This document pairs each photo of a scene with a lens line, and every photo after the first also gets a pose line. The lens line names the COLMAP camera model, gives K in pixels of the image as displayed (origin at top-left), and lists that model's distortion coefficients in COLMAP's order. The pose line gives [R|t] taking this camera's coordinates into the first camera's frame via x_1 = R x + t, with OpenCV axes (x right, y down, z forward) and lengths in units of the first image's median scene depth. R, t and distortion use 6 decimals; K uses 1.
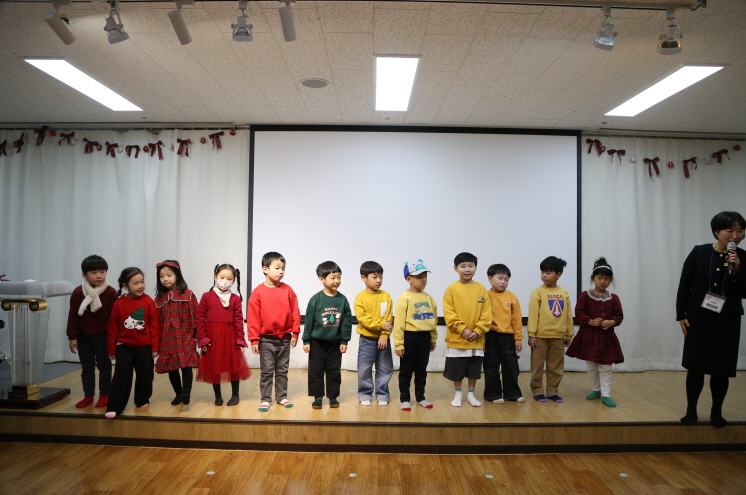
lens RADIAL K [[527.8, 0, 368.9], [0, 527.8, 245.0], [0, 0, 1]] dist [-0.123239, 0.067351]
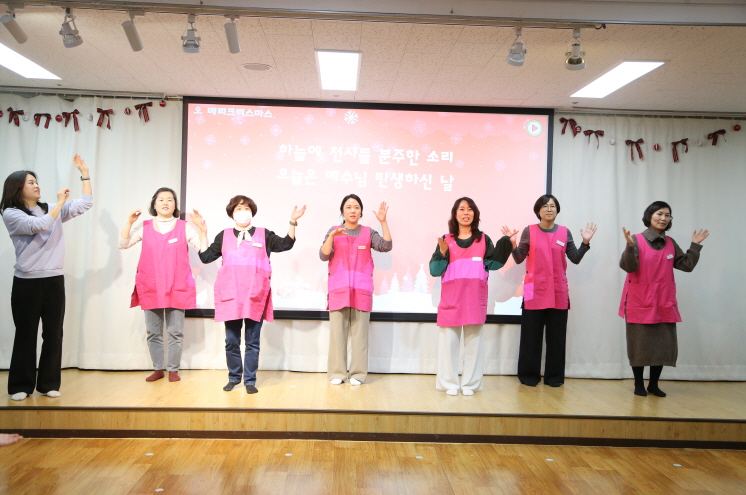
lens RADIAL K [[796.7, 0, 374.3], [0, 796.7, 243.1], [0, 0, 1]] dist [0.058002, 0.000000]
pose [[0.998802, 0.013546, 0.047020, 0.037321], [-0.014496, 0.999697, 0.019908, -0.011239], [-0.046736, -0.020566, 0.998696, -0.384185]]
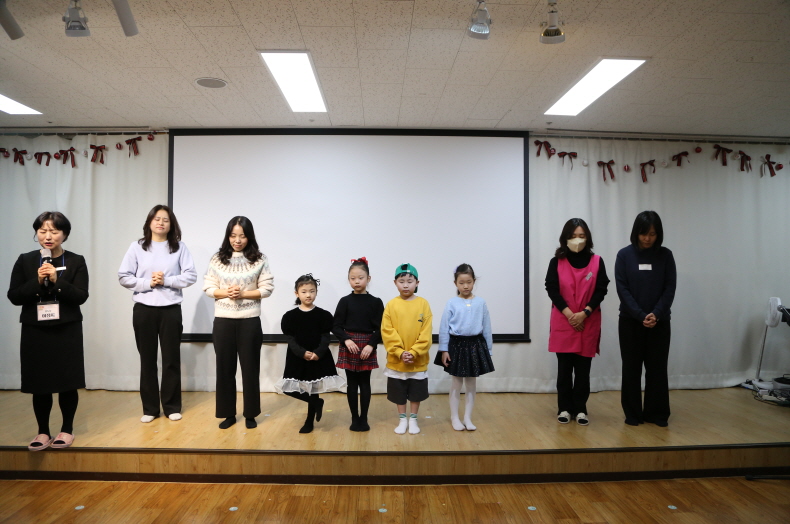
lens RADIAL K [[559.0, 0, 395.3], [0, 559.0, 262.6], [0, 0, 1]] dist [-0.123239, 0.067351]
pose [[0.999535, -0.008573, 0.029275, 0.143886], [0.008254, 0.999905, 0.011016, -0.000773], [-0.029367, -0.010769, 0.999511, 0.019001]]
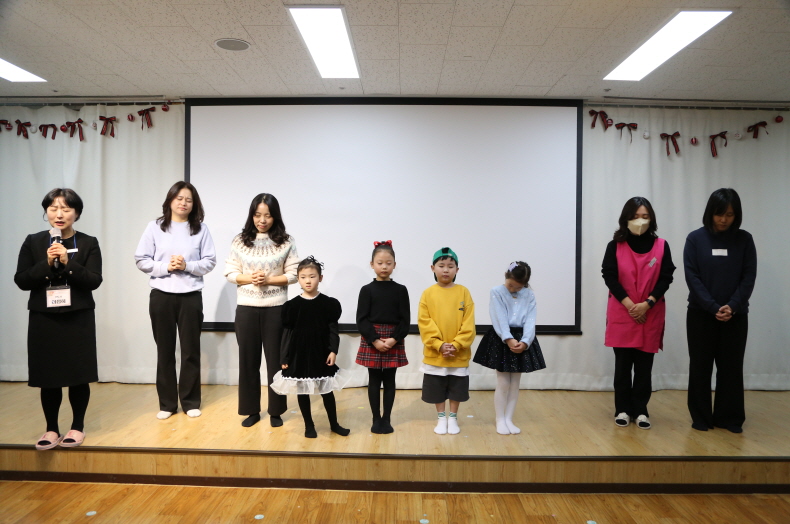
lens RADIAL K [[592.9, 0, 393.6], [0, 592.9, 266.6], [0, 0, 1]] dist [-0.102890, 0.073493]
pose [[0.999841, -0.003462, -0.017495, 0.125987], [0.004253, 0.998961, 0.045384, 0.000017], [0.017319, -0.045451, 0.998816, 0.052374]]
